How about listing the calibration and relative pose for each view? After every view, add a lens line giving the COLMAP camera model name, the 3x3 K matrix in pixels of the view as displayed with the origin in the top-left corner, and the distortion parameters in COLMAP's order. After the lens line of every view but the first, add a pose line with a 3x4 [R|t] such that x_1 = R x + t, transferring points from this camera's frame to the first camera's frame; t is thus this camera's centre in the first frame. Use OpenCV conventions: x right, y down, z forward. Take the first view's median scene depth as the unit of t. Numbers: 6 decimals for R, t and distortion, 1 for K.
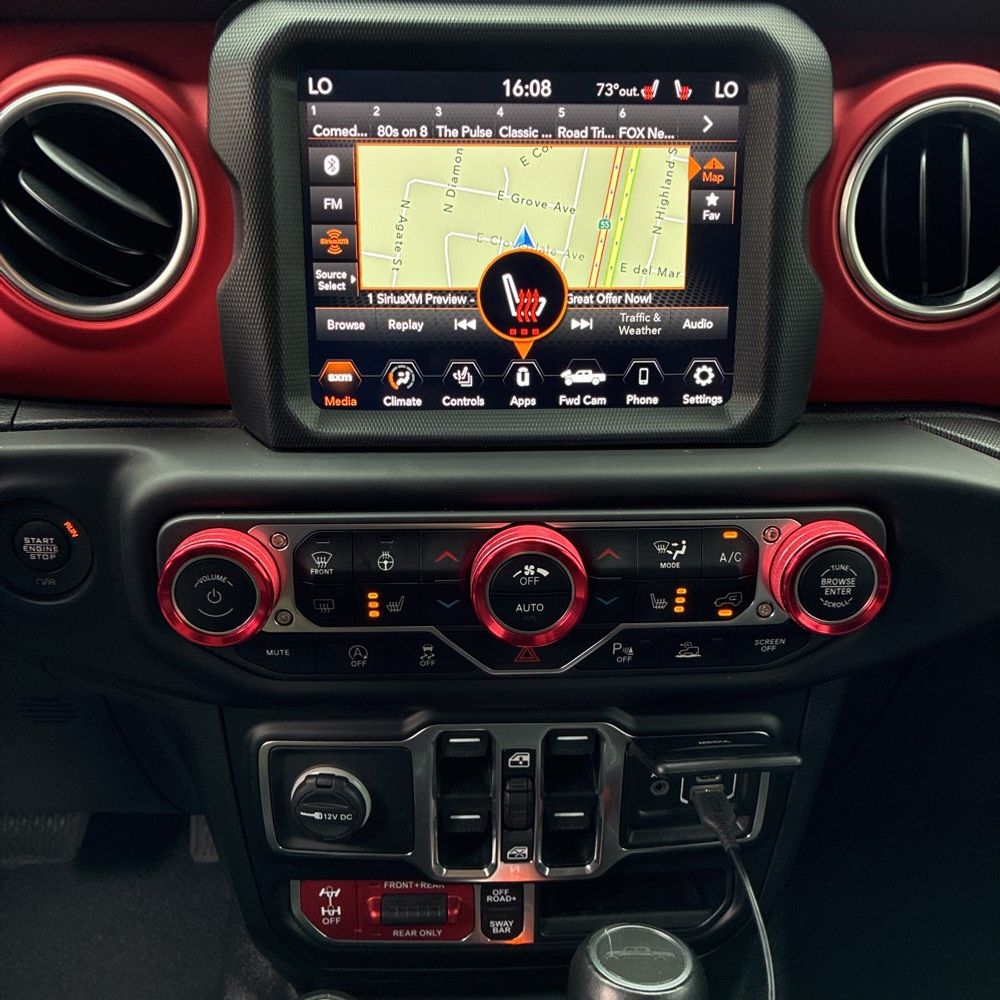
lens RADIAL K [[1020.7, 0, 478.3], [0, 1020.7, 495.9], [0, 0, 1]] dist [0.023221, -0.001849]
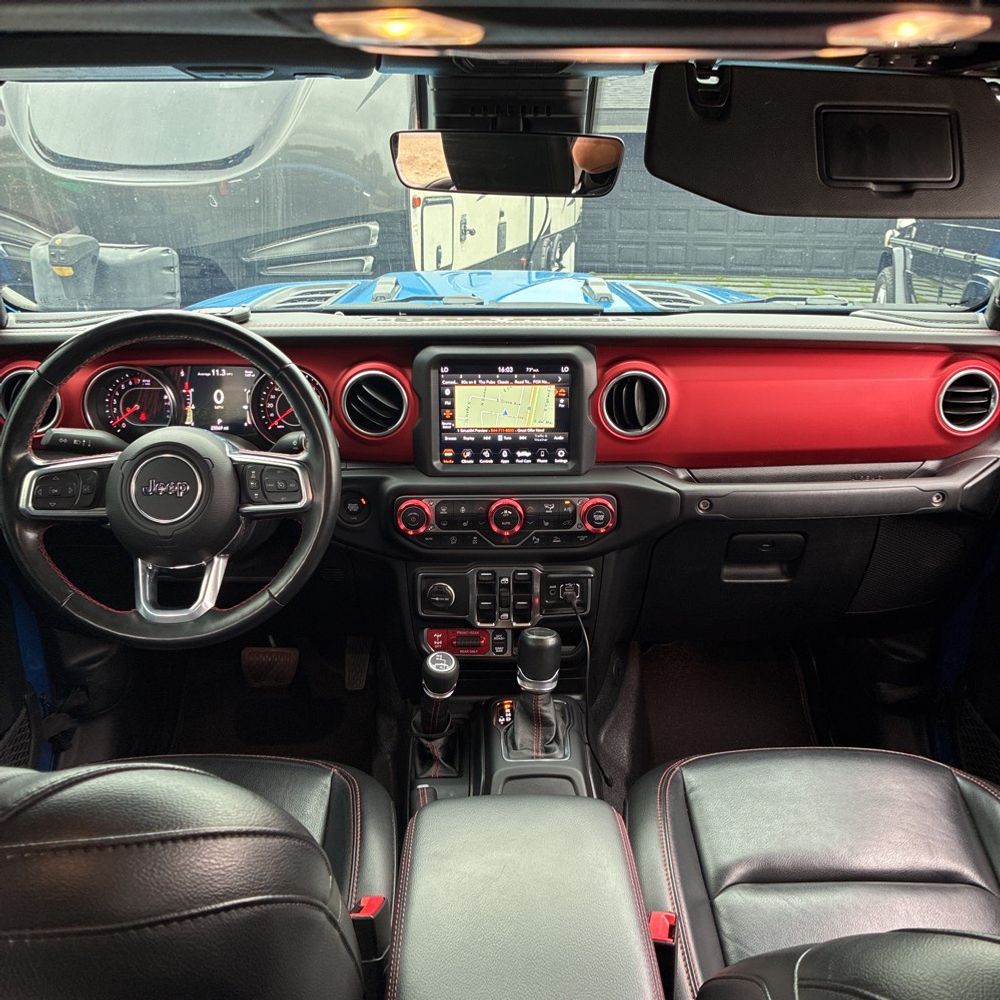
lens RADIAL K [[1020.7, 0, 478.3], [0, 1020.7, 495.9], [0, 0, 1]] dist [0.023221, -0.001849]
pose [[0.999880, 0.001928, -0.015399, 0.010208], [-0.002386, 0.999554, -0.029764, 0.115069], [0.015335, 0.029797, 0.999438, -2.279572]]
